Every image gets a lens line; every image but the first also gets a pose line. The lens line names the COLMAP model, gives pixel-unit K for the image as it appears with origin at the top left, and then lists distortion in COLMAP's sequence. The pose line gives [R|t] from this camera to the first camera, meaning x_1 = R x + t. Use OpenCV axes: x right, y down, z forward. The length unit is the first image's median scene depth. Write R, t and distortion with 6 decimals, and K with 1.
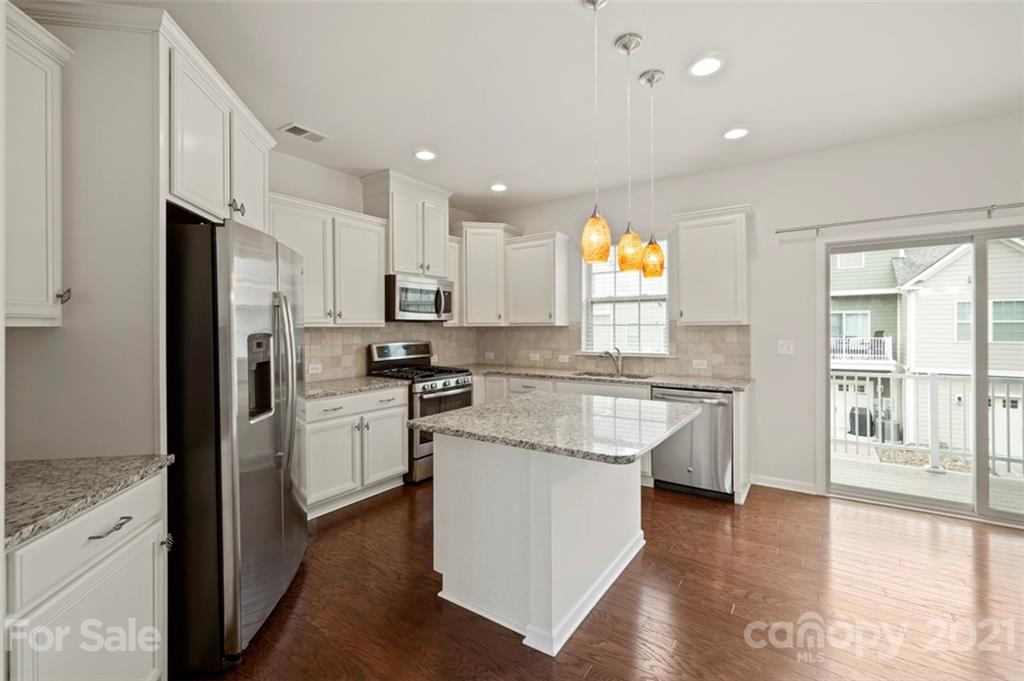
lens RADIAL K [[443.3, 0, 513.0], [0, 443.3, 327.9], [0, 0, 1]] dist [-0.001892, 0.000034]
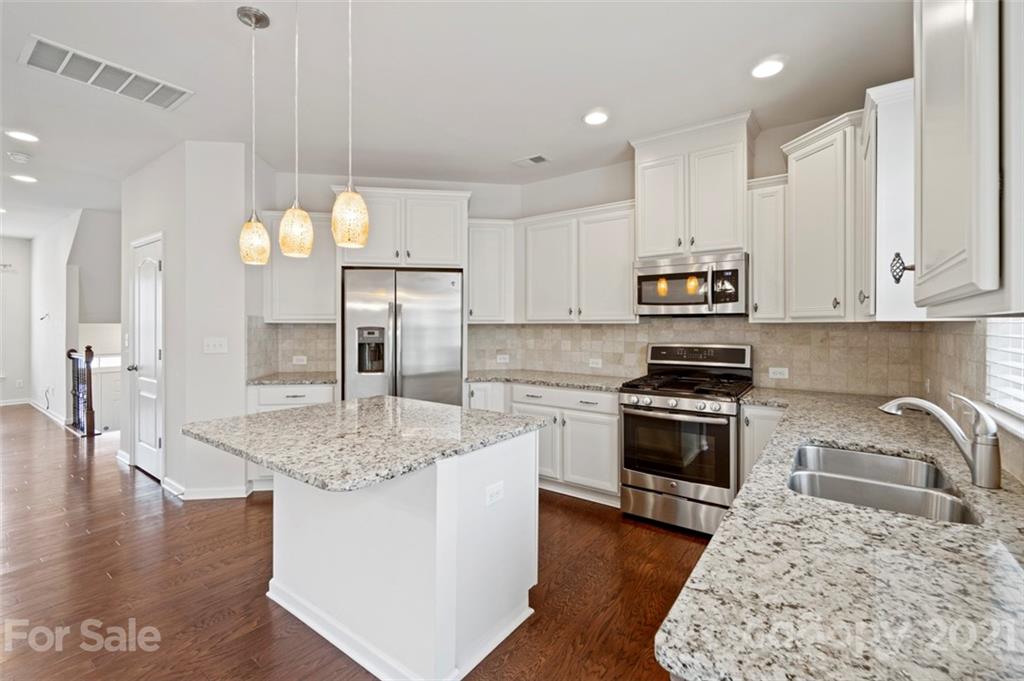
lens RADIAL K [[448.7, 0, 506.6], [0, 448.7, 327.1], [0, 0, 1]] dist [-0.001336, -0.000253]
pose [[-0.035677, 0.008643, -0.999326, 0.590707], [-0.003434, 0.999956, 0.008771, -0.002259], [0.999357, 0.003745, -0.035645, 0.775841]]
